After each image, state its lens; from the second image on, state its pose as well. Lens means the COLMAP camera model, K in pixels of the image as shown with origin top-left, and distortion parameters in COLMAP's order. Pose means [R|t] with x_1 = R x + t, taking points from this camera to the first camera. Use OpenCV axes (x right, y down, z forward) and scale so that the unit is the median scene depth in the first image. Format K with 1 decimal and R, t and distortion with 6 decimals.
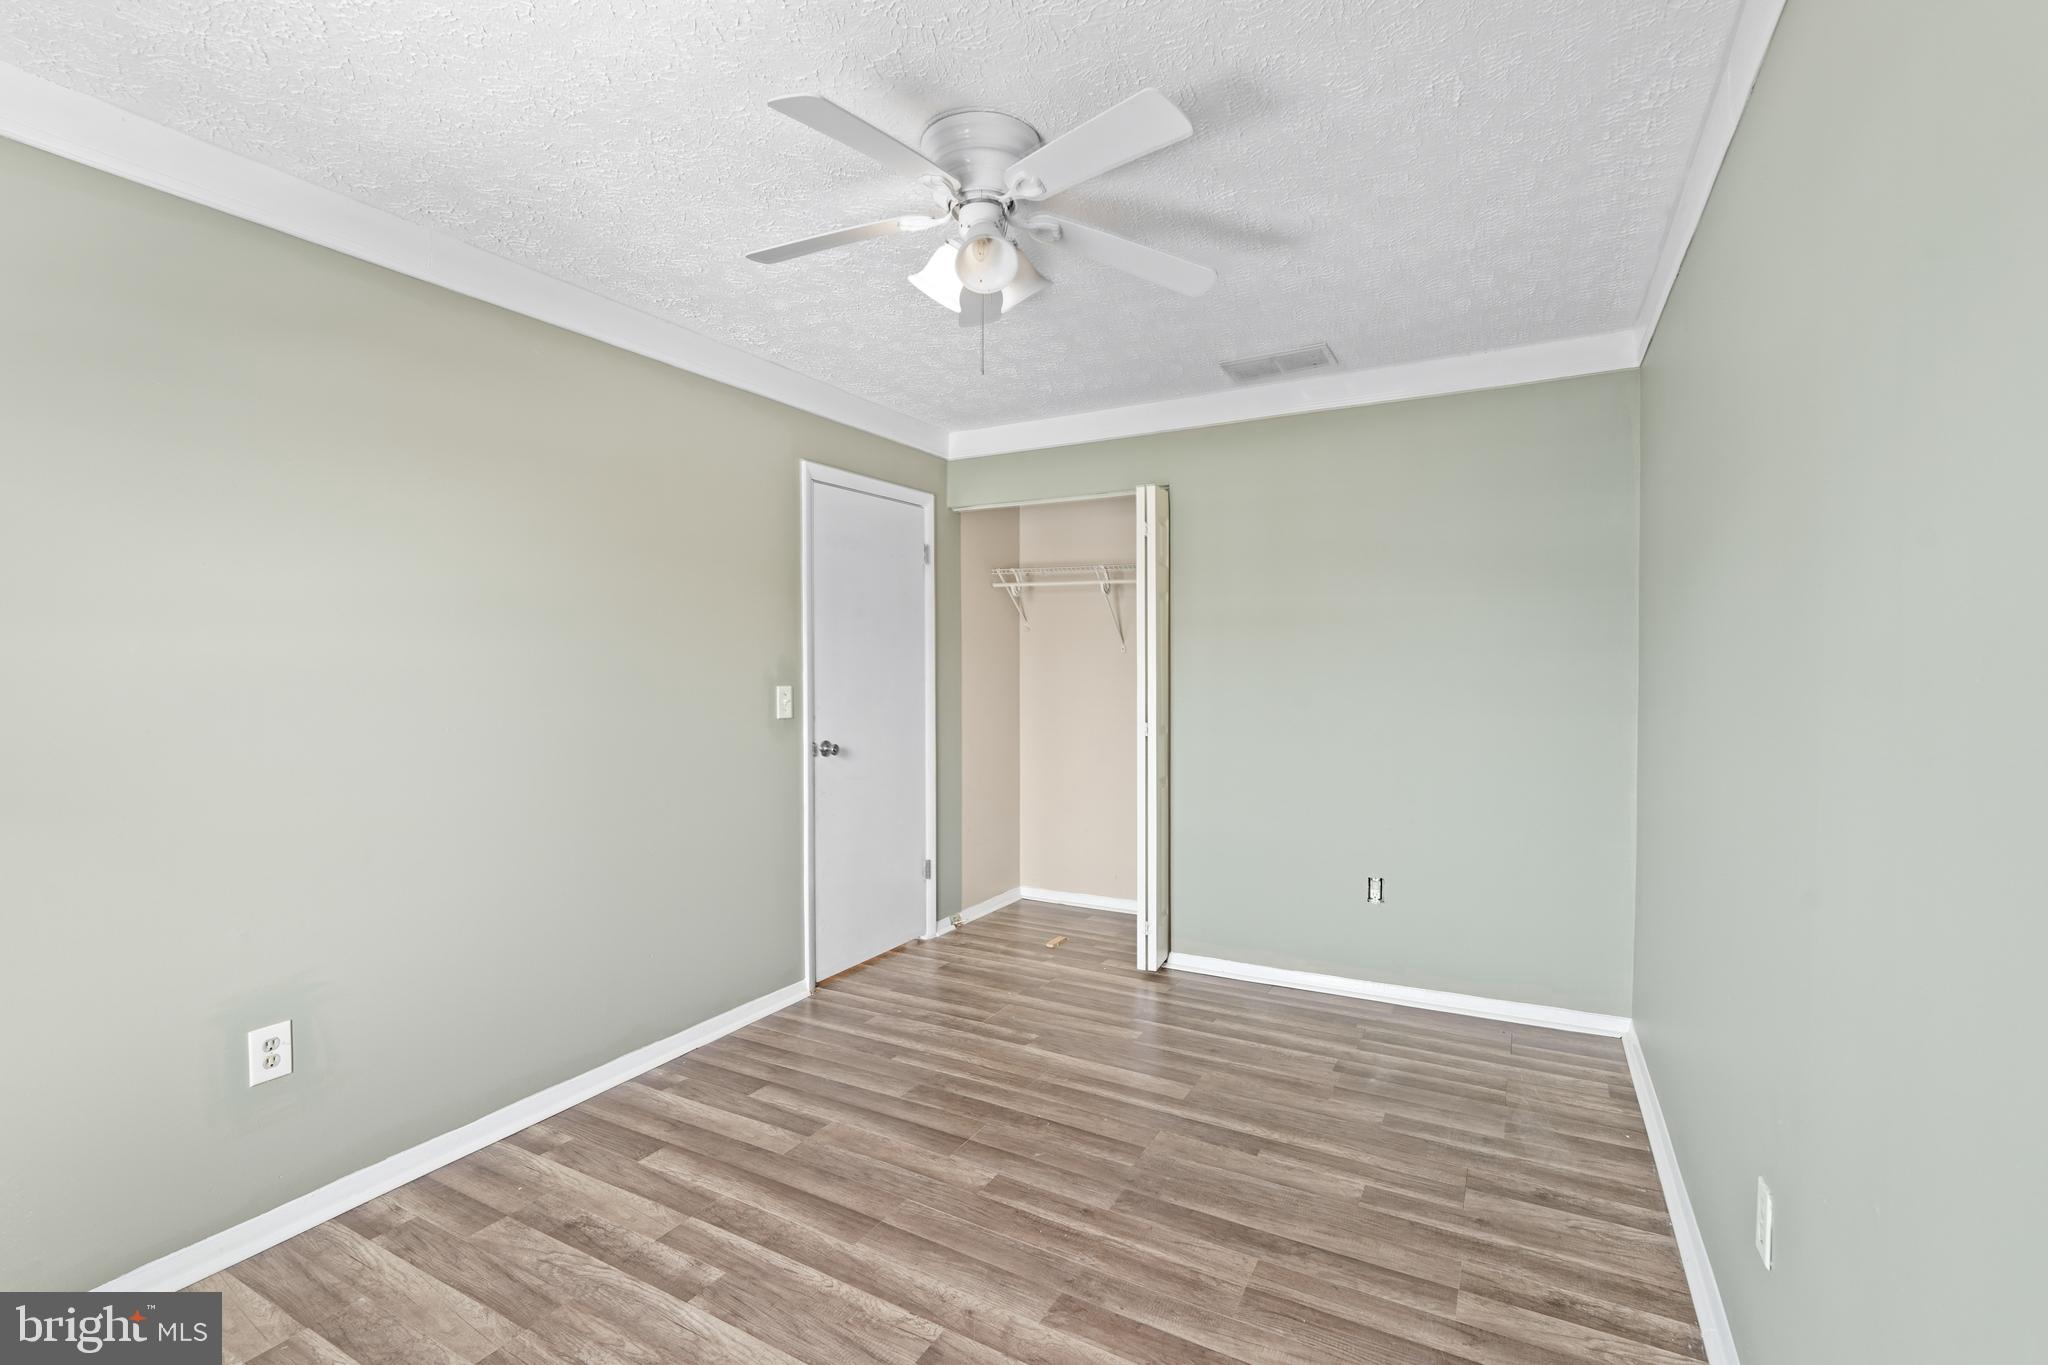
lens RADIAL K [[907.5, 0, 1022.4], [0, 907.5, 674.5], [0, 0, 1]] dist [-0.015337, 0.002305]
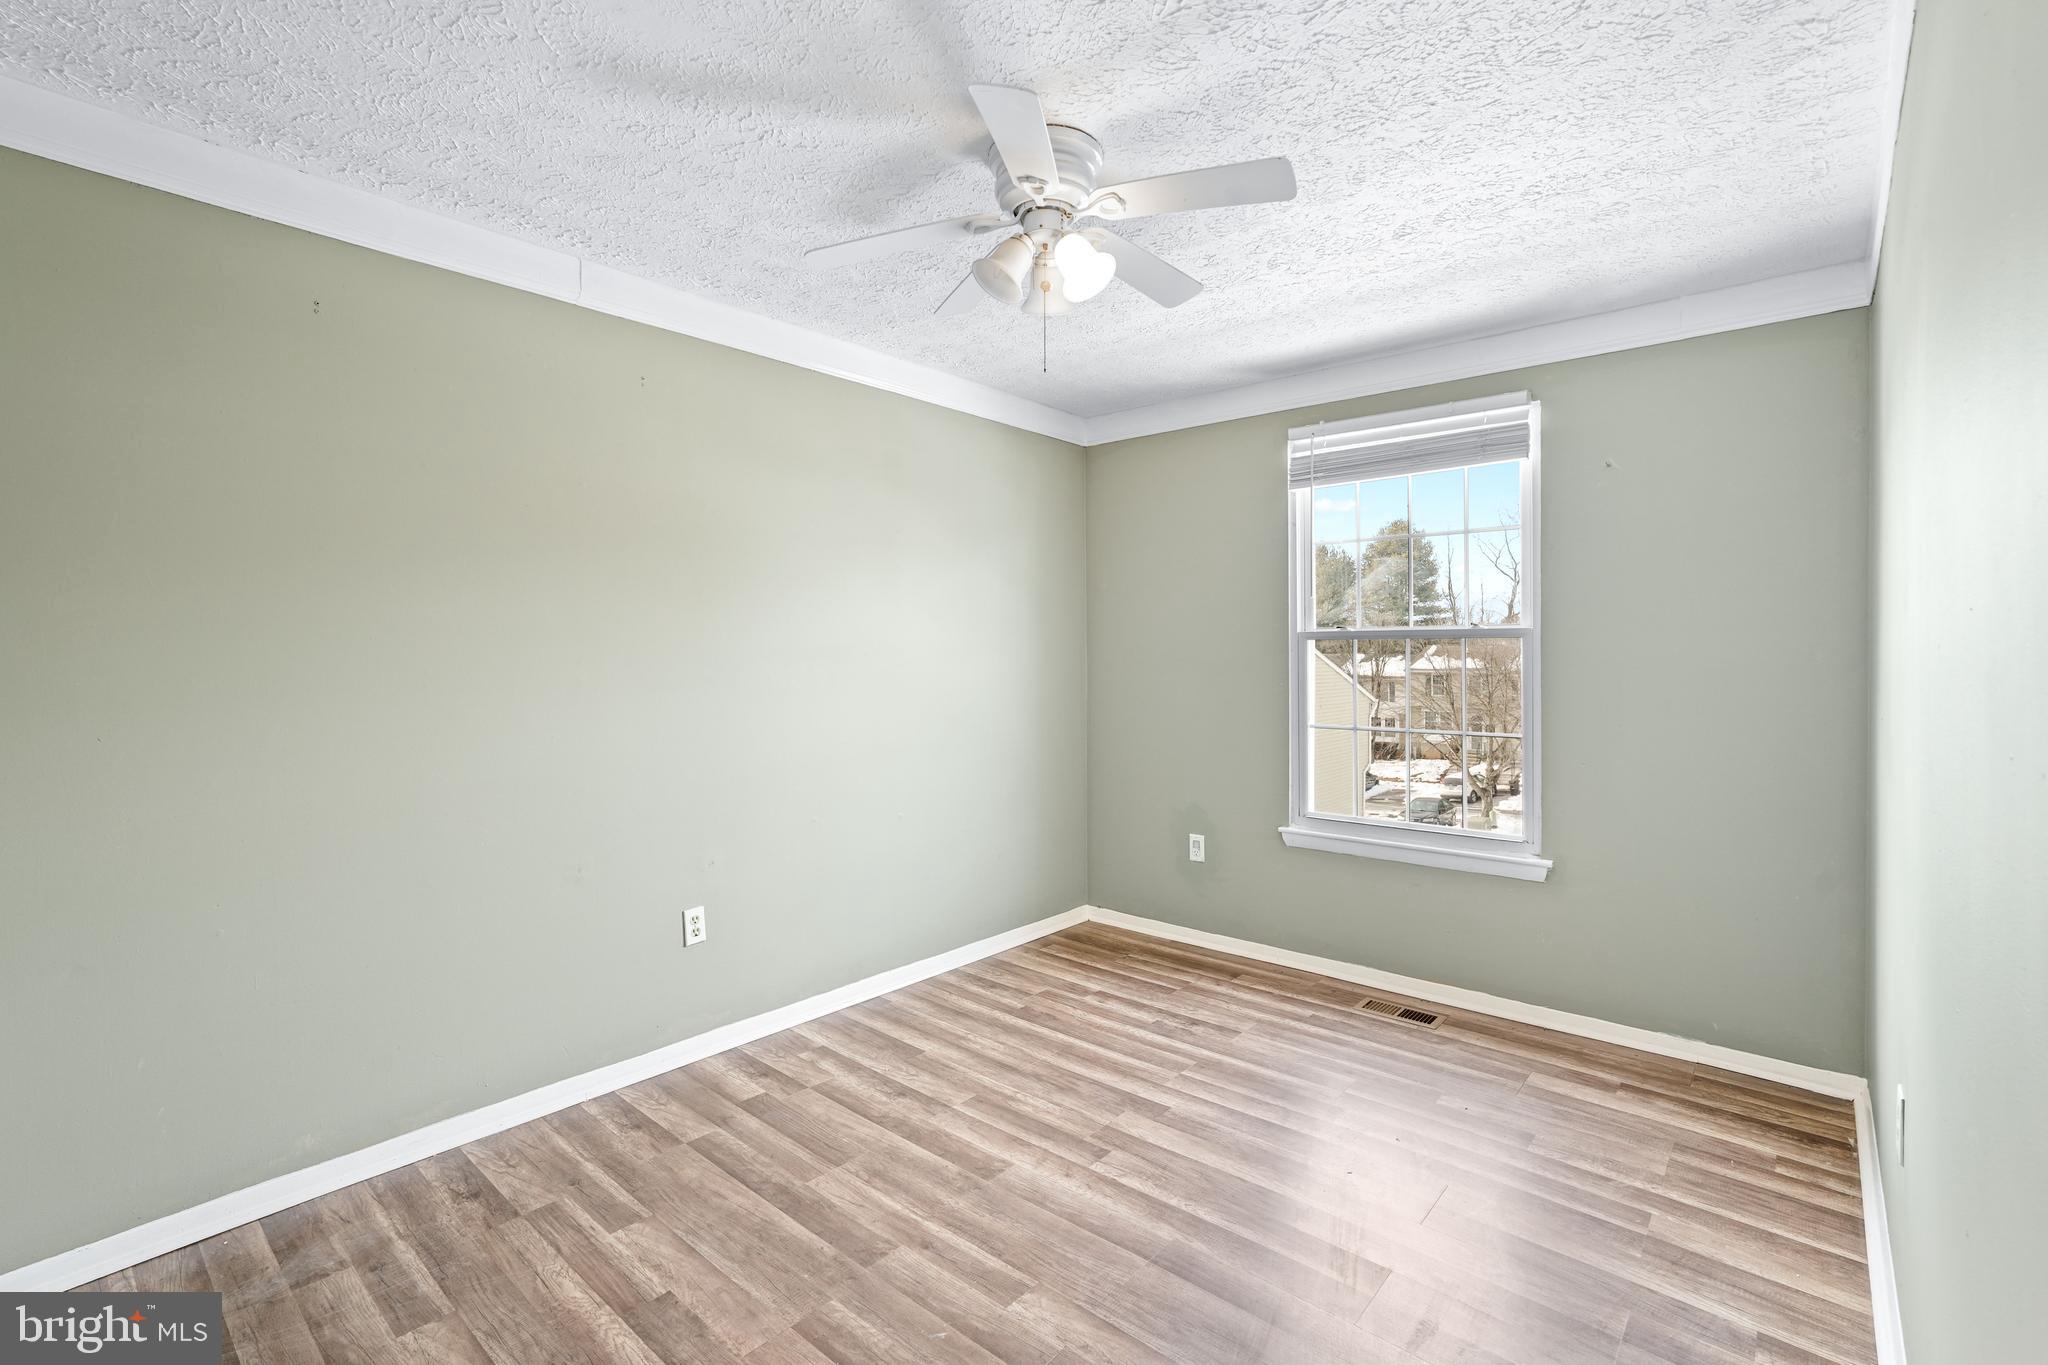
lens RADIAL K [[907.5, 0, 1020.1], [0, 907.5, 639.2], [0, 0, 1]] dist [-0.015337, 0.002305]
pose [[-0.976993, 0.005006, 0.213214, -0.227187], [0.004884, 0.999987, -0.001098, -0.023516], [-0.213216, -0.000031, -0.977005, 1.924146]]
